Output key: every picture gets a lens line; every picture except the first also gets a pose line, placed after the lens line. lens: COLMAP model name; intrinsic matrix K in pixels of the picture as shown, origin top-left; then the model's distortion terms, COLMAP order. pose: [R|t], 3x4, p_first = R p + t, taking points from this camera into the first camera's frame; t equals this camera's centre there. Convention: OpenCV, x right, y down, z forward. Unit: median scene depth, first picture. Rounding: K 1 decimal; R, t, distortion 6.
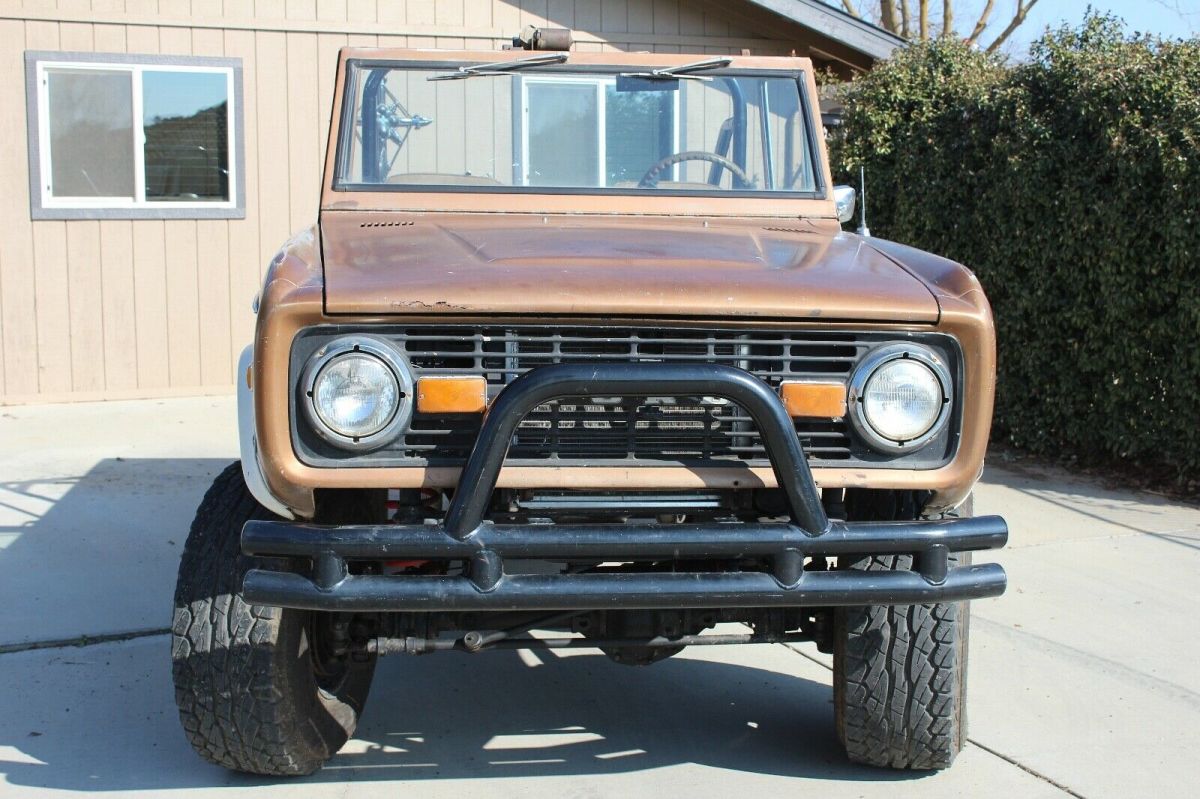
lens RADIAL K [[1553.7, 0, 749.8], [0, 1553.7, 404.2], [0, 0, 1]] dist [-0.030100, -0.033610]
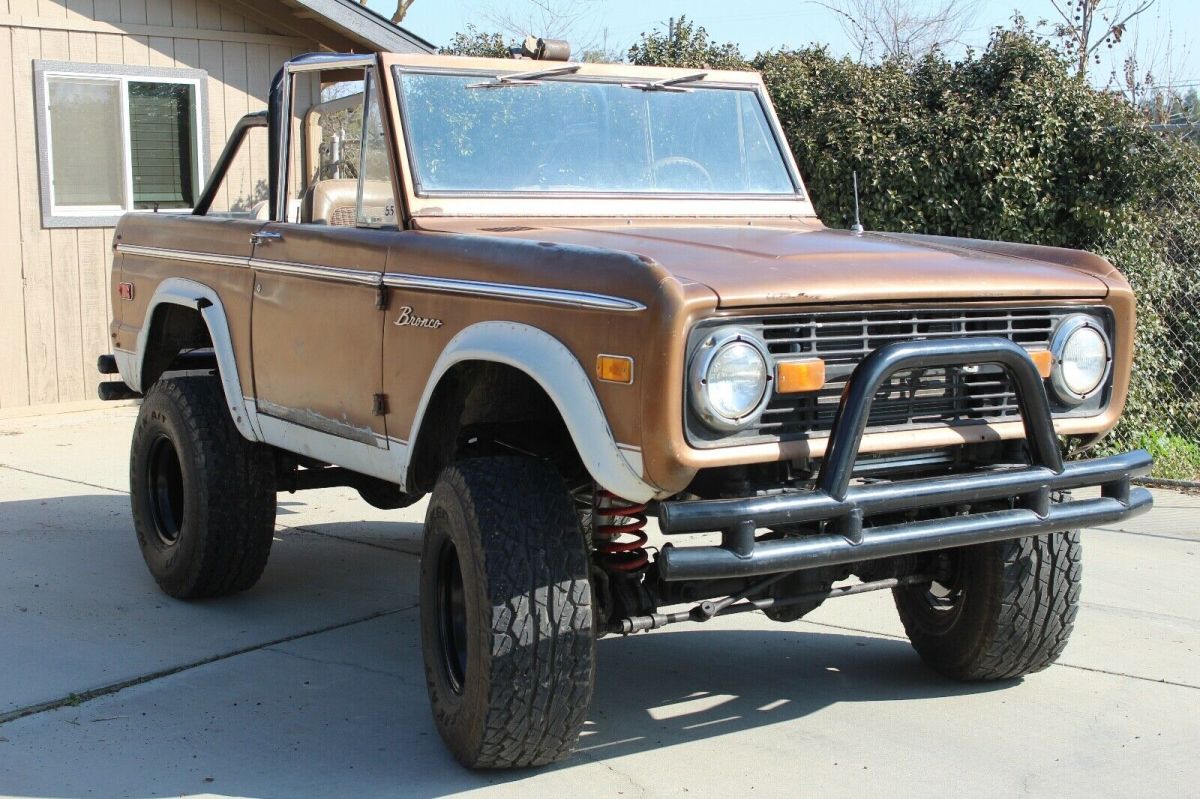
lens RADIAL K [[1648.1, 0, 706.6], [0, 1648.1, 396.3], [0, 0, 1]] dist [-0.010352, 0.003106]
pose [[0.897166, -0.064749, 0.436922, -0.712998], [0.070458, 0.997510, 0.003147, 0.000079], [-0.436038, 0.027961, 0.899494, -0.042213]]
